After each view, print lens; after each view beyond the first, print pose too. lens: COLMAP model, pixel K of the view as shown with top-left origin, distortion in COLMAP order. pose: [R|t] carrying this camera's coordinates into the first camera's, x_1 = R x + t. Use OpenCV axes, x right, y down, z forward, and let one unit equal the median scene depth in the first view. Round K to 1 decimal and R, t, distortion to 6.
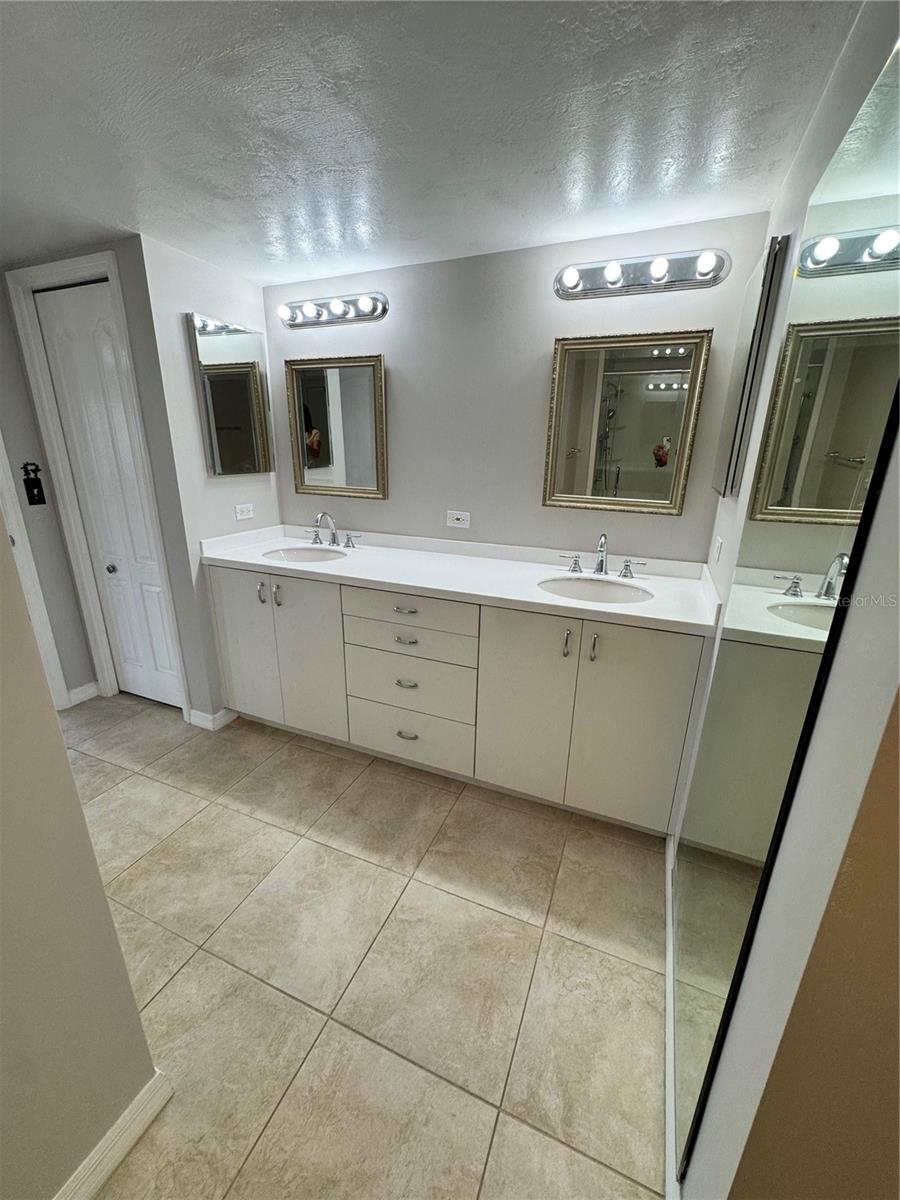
lens RADIAL K [[482.1, 0, 452.4], [0, 482.1, 601.6], [0, 0, 1]] dist [-0.002715, 0.000121]
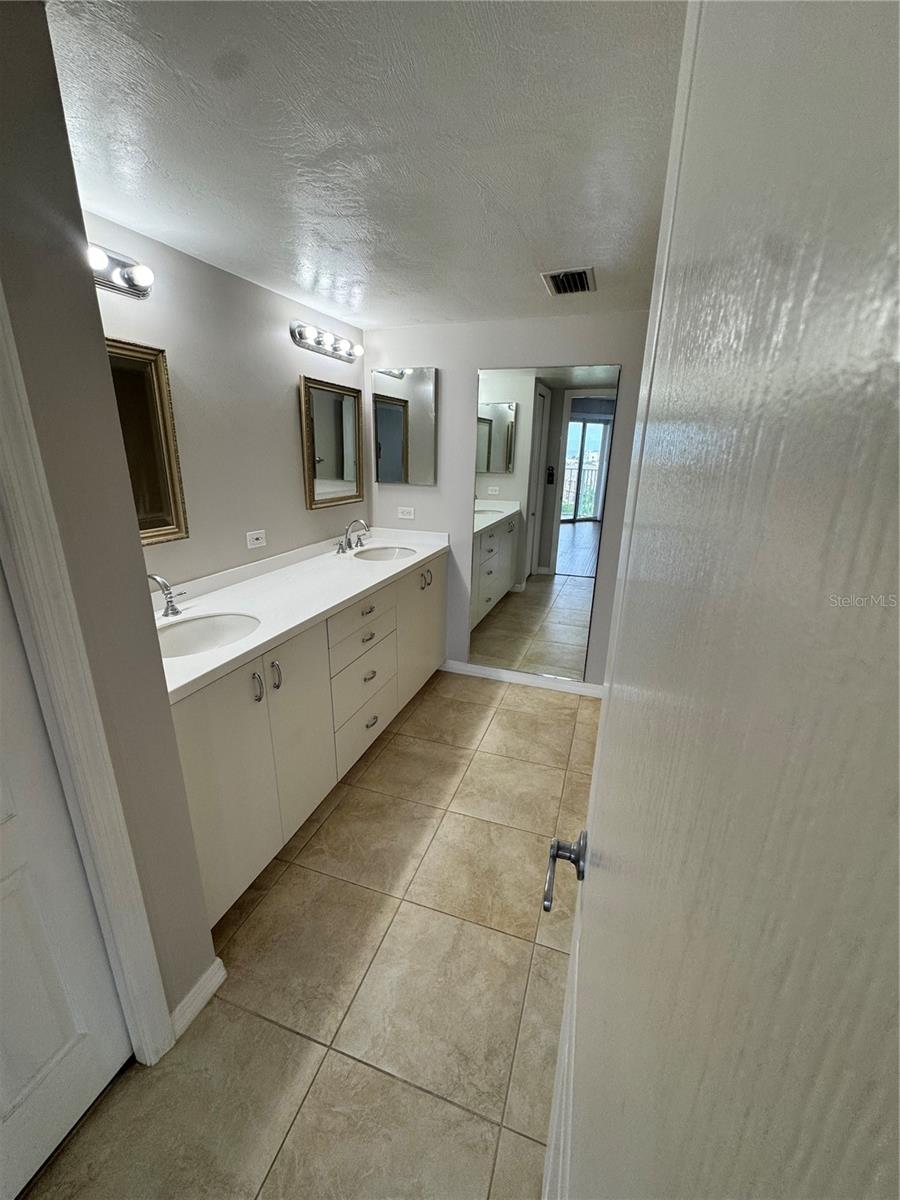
lens RADIAL K [[482.1, 0, 450.6], [0, 482.1, 599.6], [0, 0, 1]] dist [-0.002715, 0.000121]
pose [[-0.063492, -0.317227, 0.946222, -1.196806], [0.290903, 0.901078, 0.321612, -0.319346], [-0.954643, 0.295679, 0.035071, 0.775217]]
